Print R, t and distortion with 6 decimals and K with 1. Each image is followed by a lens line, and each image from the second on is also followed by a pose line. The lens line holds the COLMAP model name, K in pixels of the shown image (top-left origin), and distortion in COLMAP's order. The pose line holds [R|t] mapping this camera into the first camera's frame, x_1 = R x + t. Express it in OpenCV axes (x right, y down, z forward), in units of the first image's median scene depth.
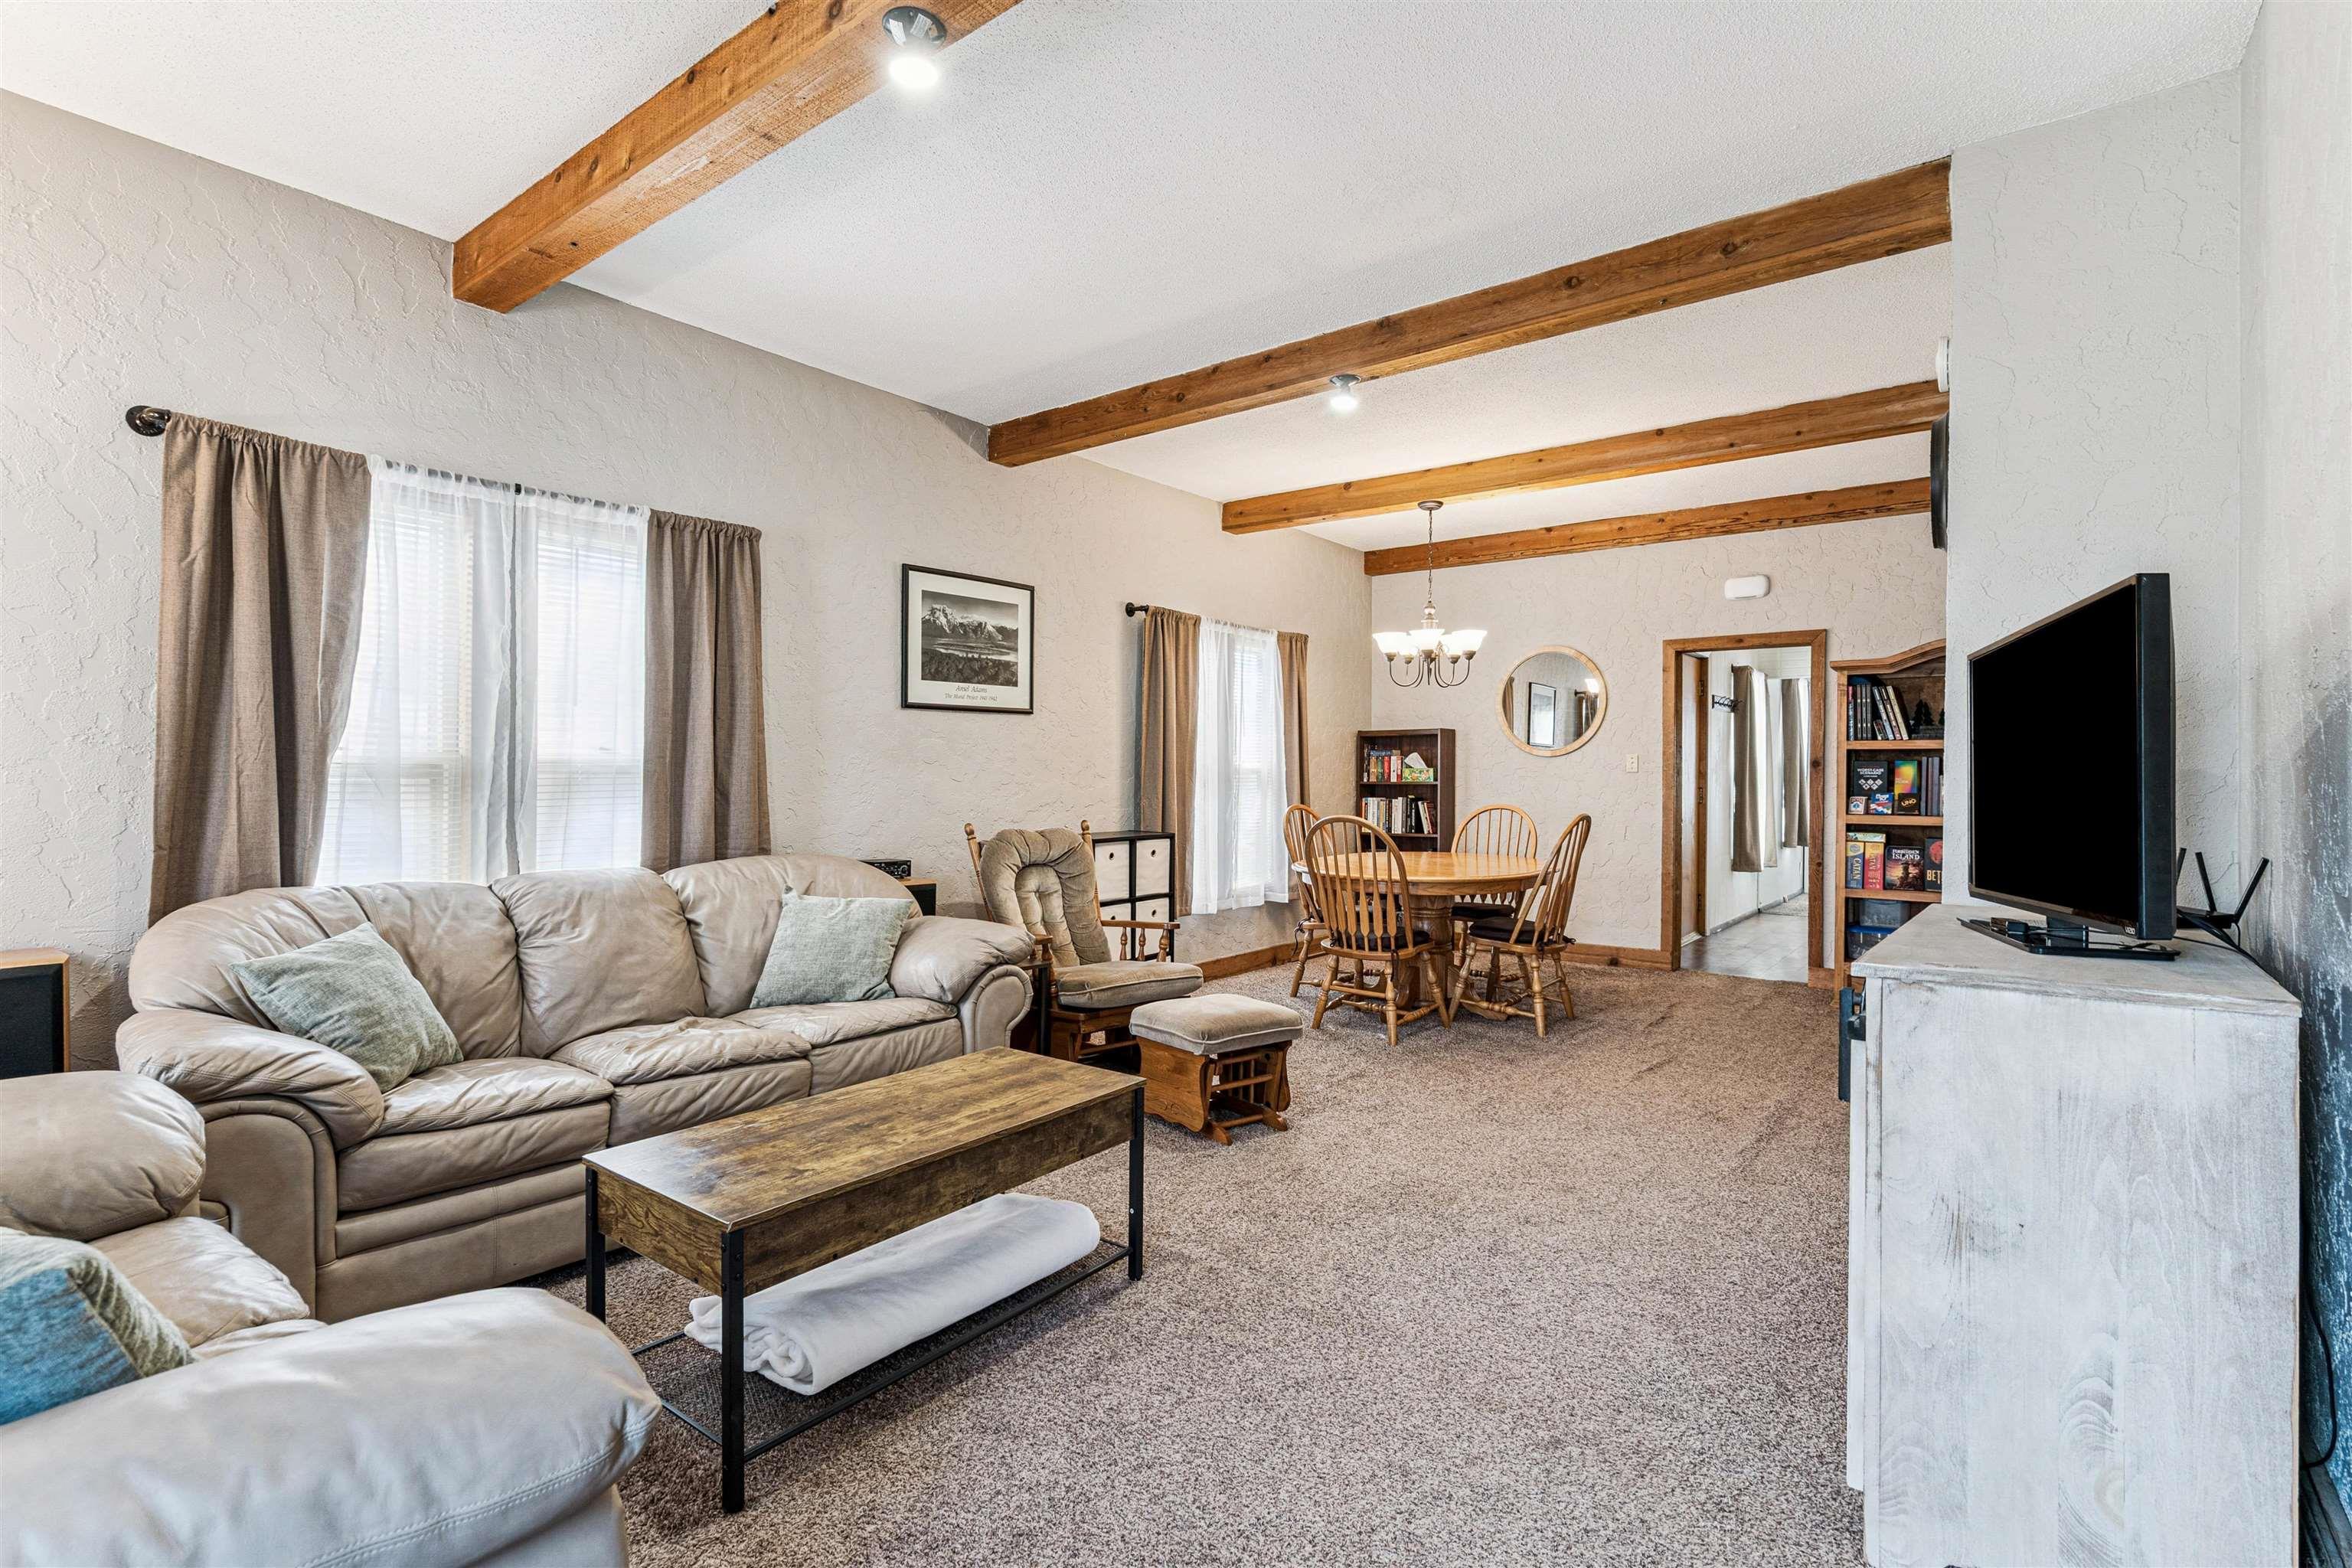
lens RADIAL K [[1092.9, 0, 1188.2], [0, 1092.9, 793.4], [0, 0, 1]] dist [-0.000257, 0.000525]
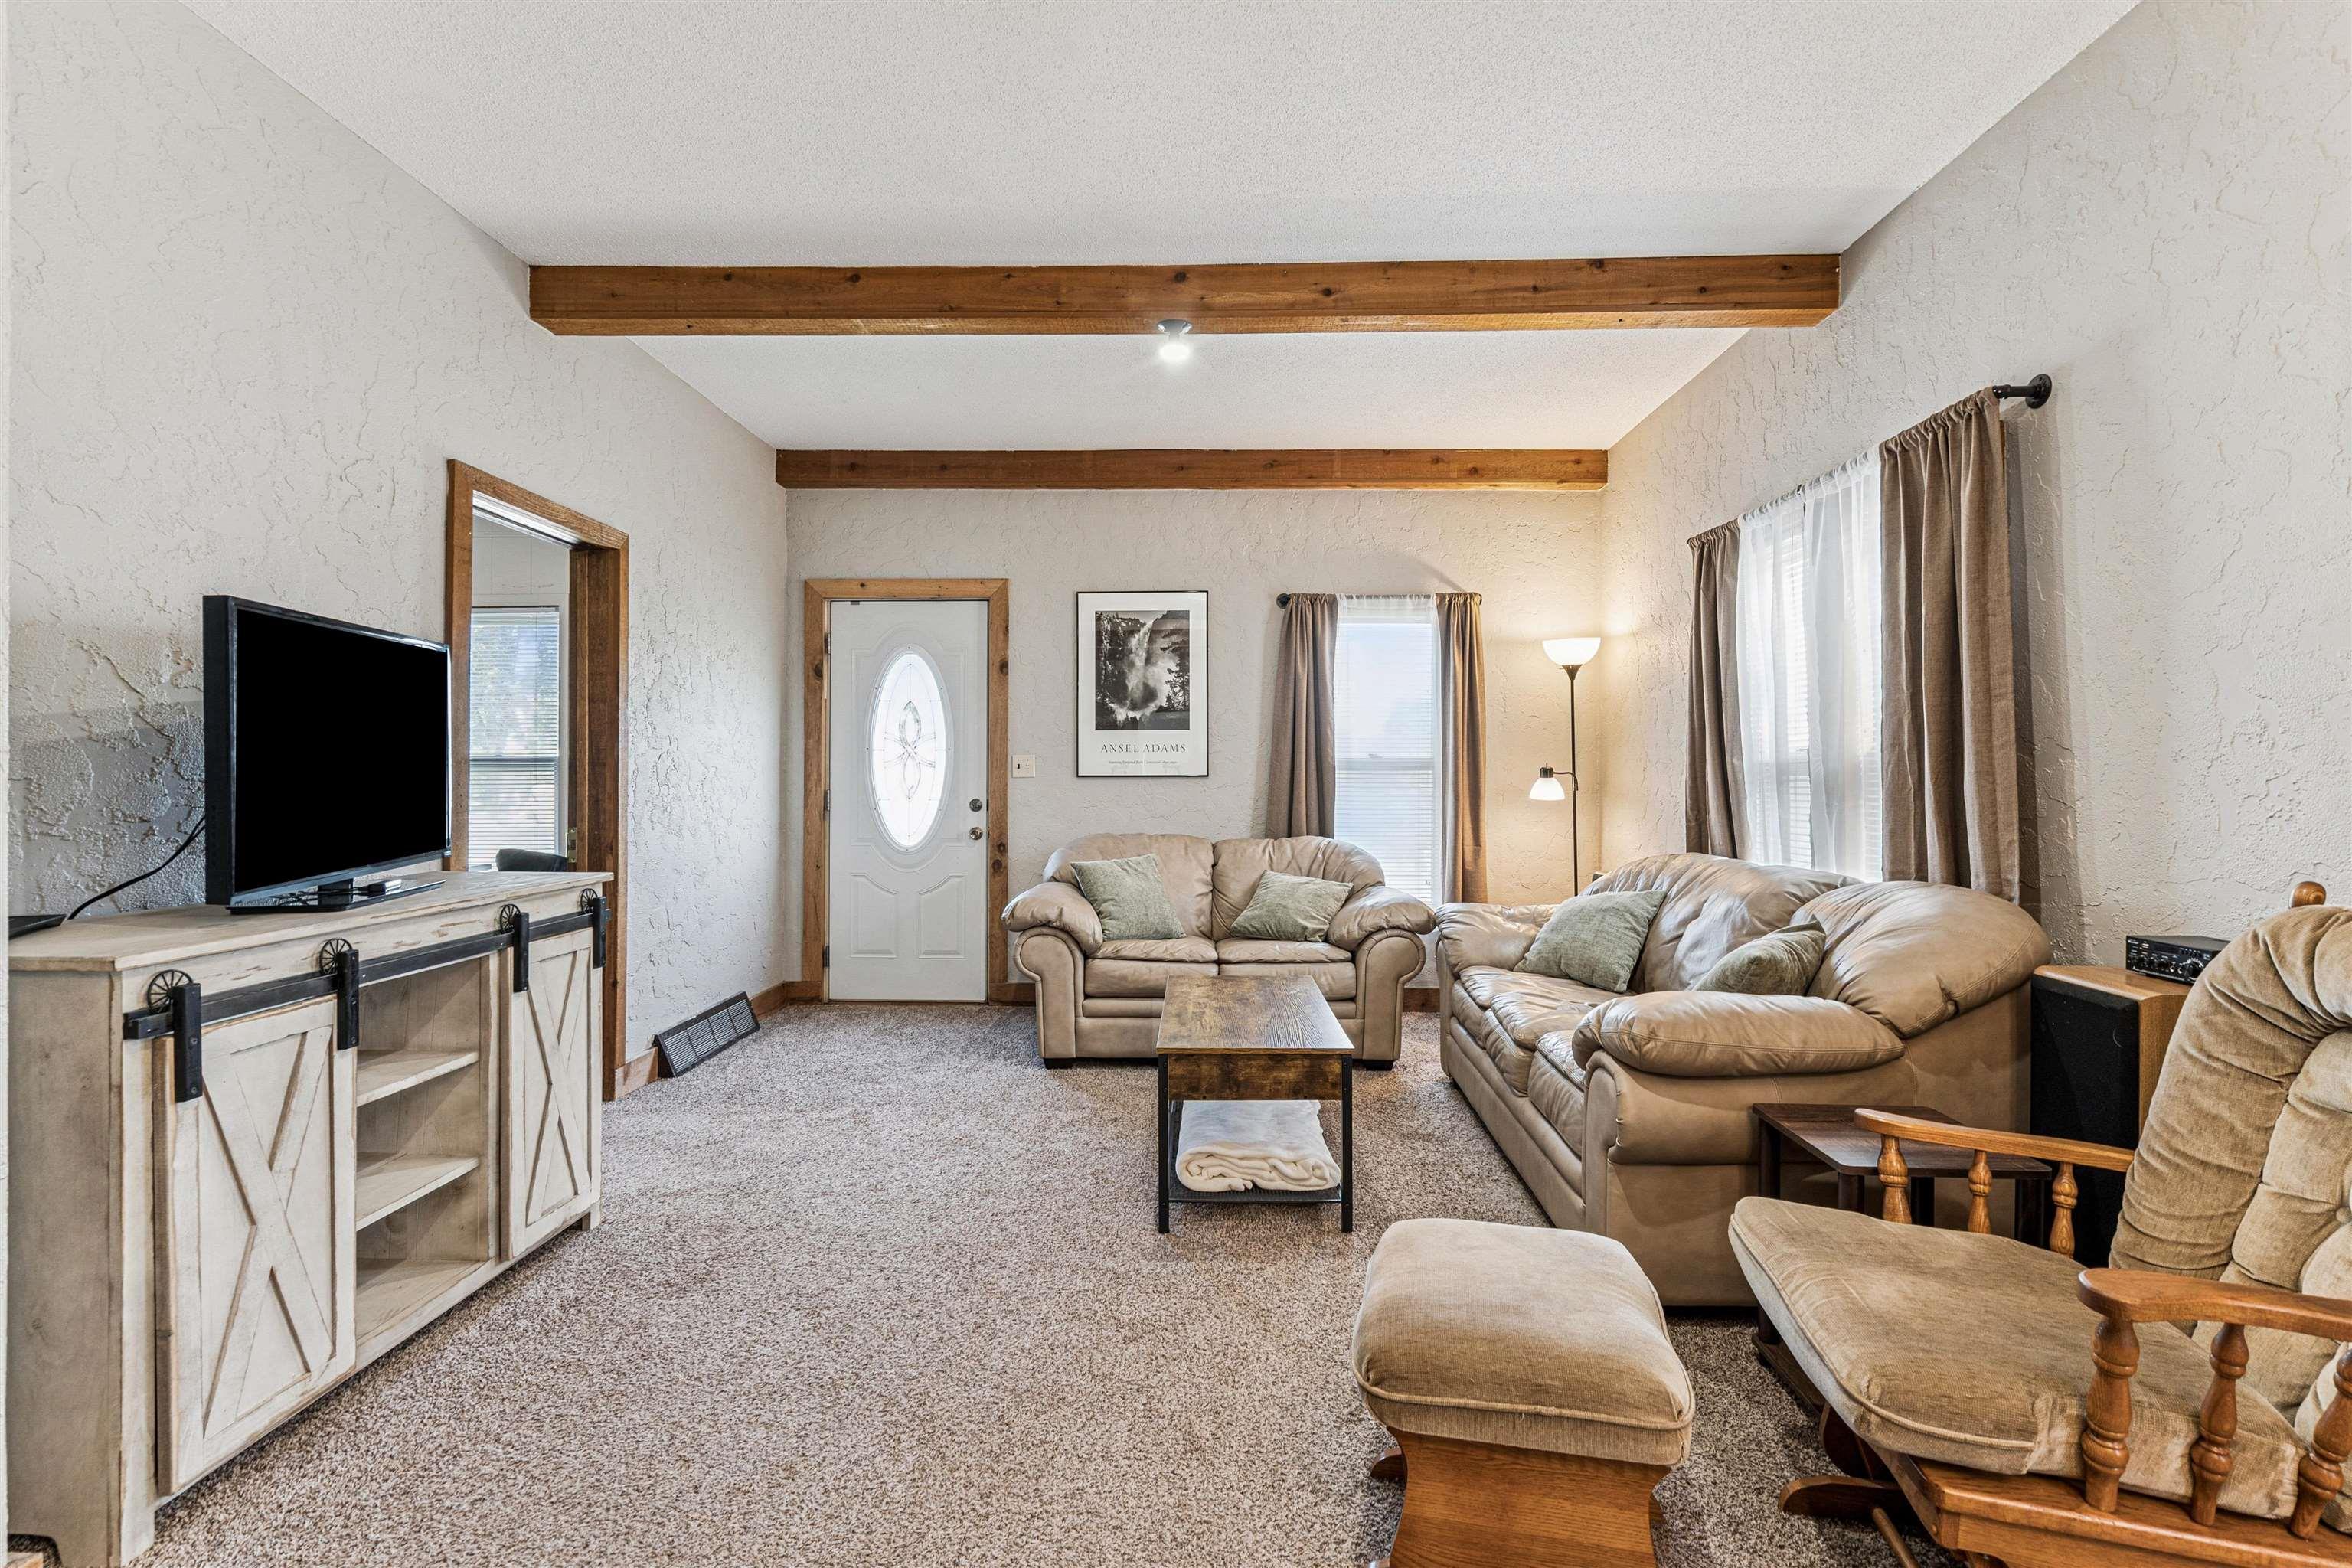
lens RADIAL K [[1092.9, 0, 1182.3], [0, 1092.9, 780.0], [0, 0, 1]] dist [-0.000257, 0.000525]
pose [[-0.807889, -0.008538, -0.589273, 0.267354], [-0.013576, 0.999899, 0.004126, -0.002735], [0.589178, 0.011333, -0.807923, 0.876820]]
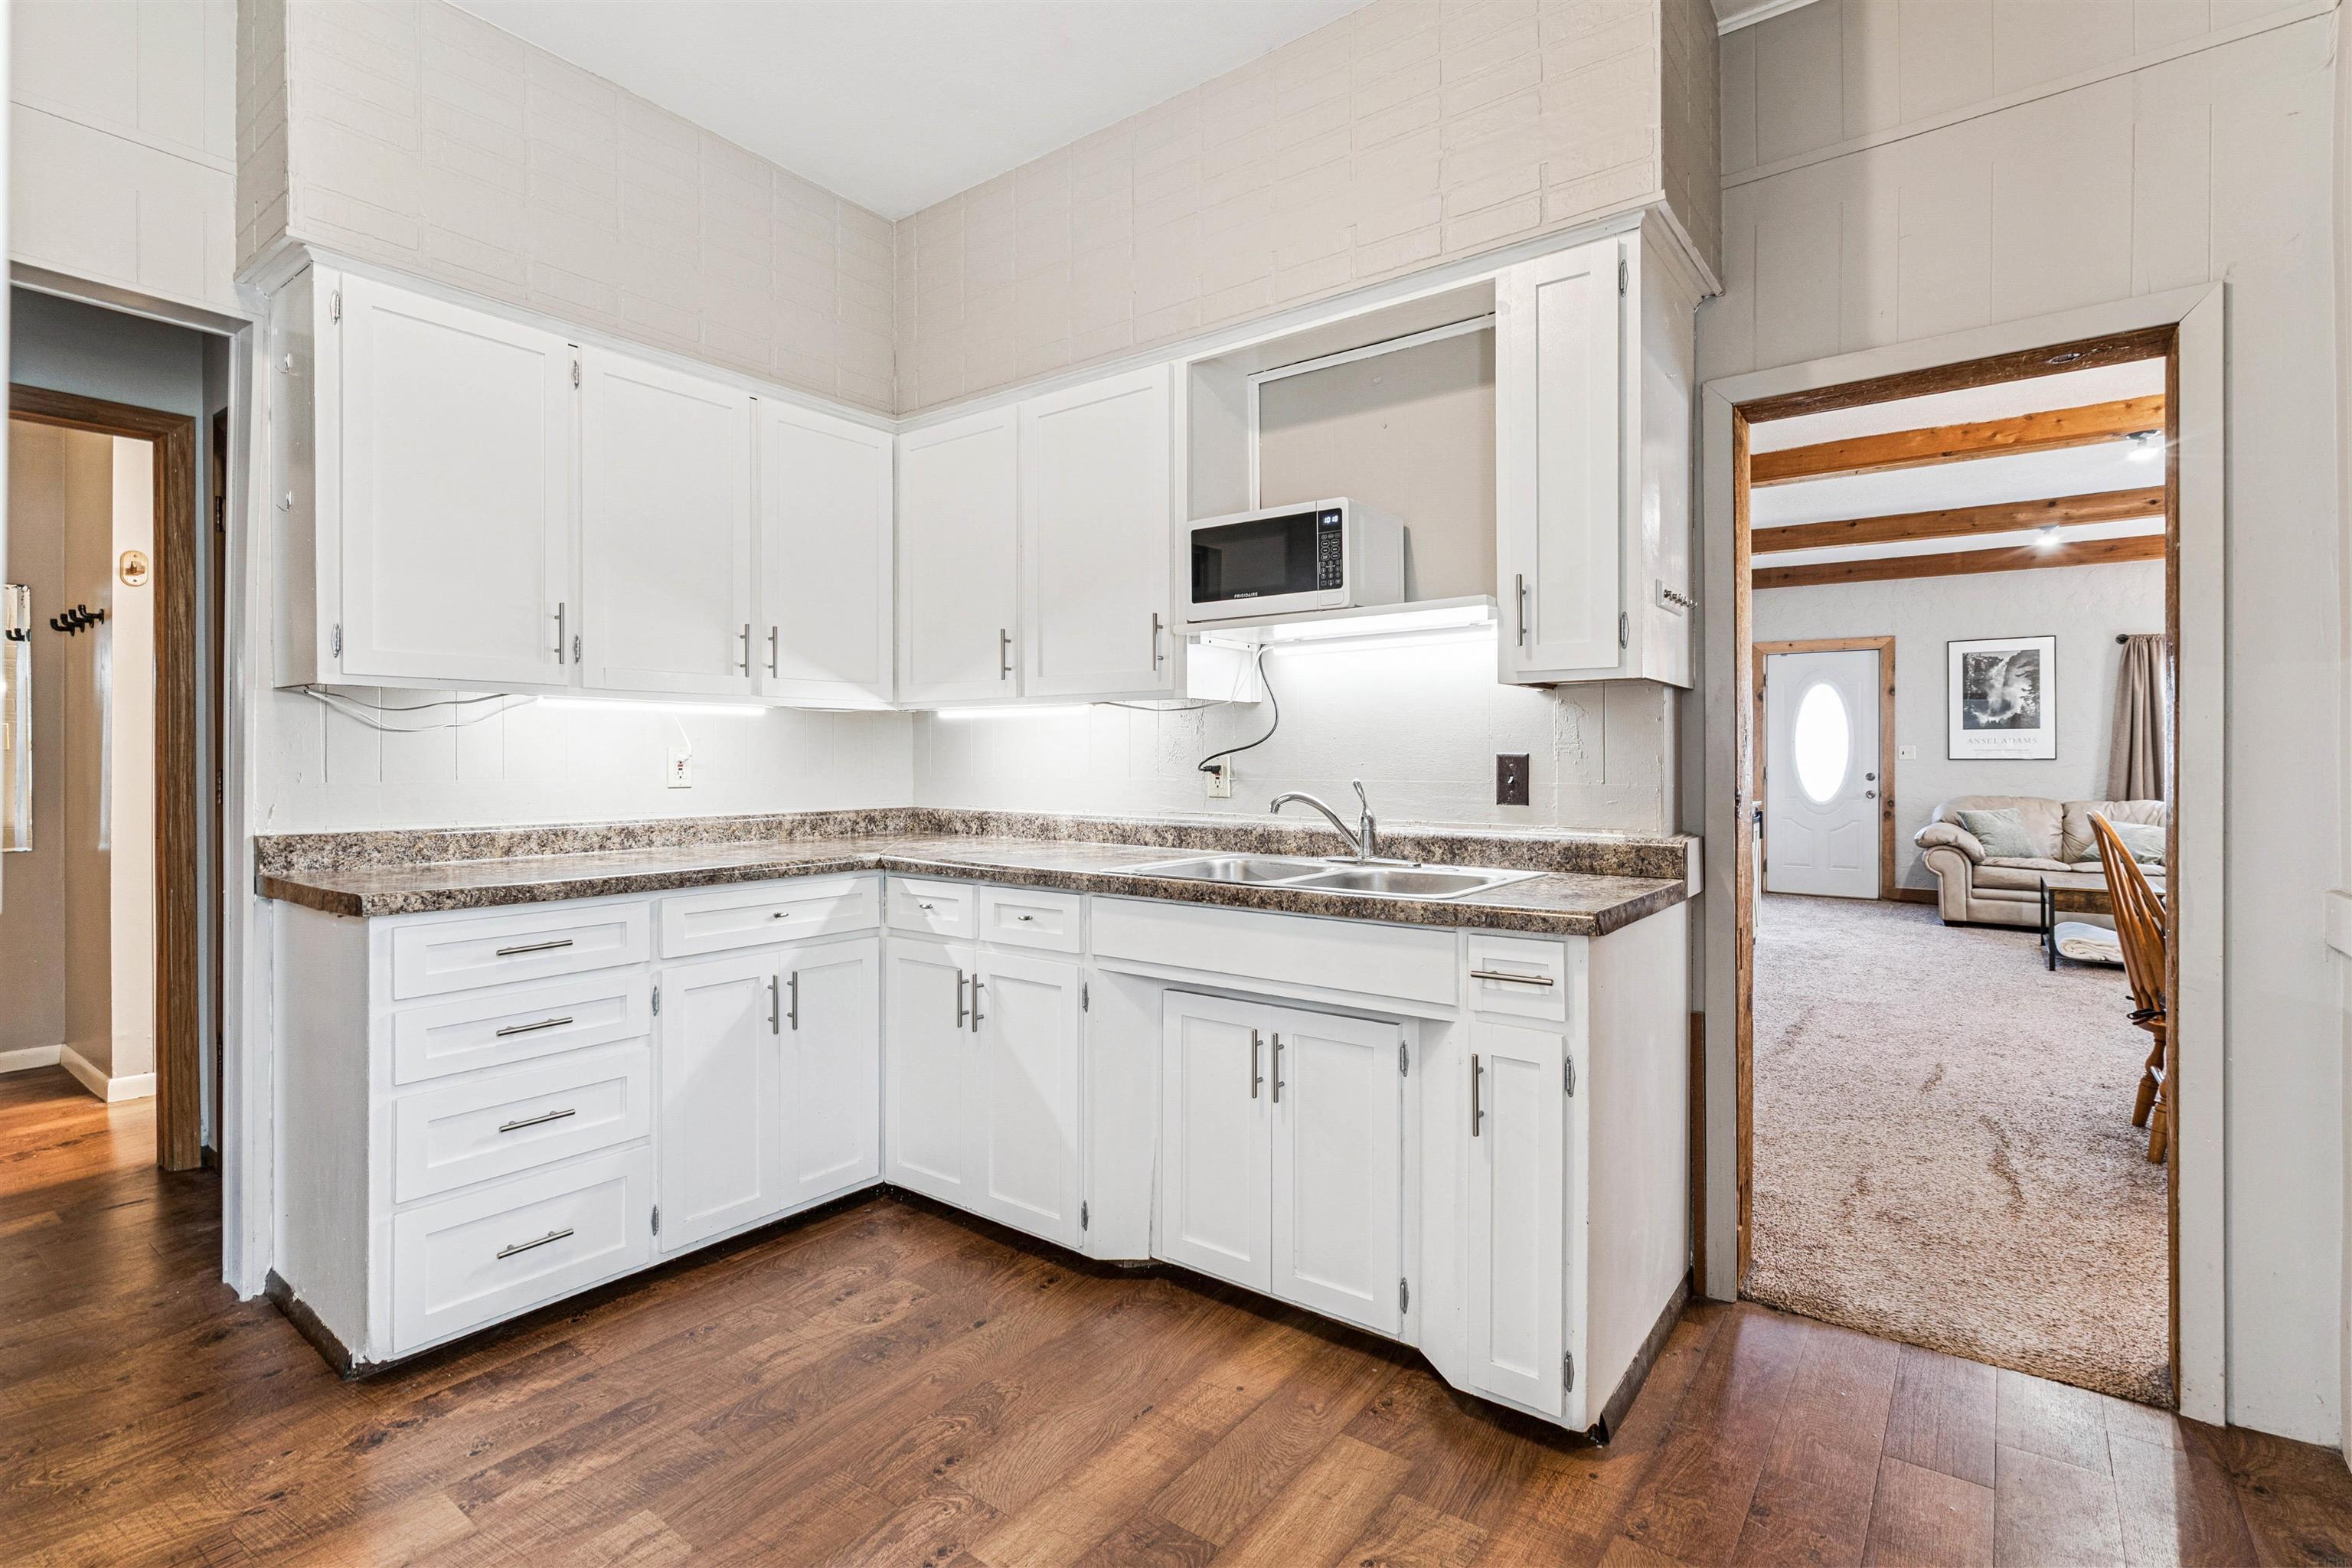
lens RADIAL K [[1092.9, 0, 1172.0], [0, 1092.9, 750.4], [0, 0, 1]] dist [-0.000257, 0.000525]
pose [[-0.999941, -0.007246, -0.008099, 0.867630], [-0.007316, 0.999936, 0.008671, -0.018177], [0.008036, 0.008730, -0.999930, 1.553499]]
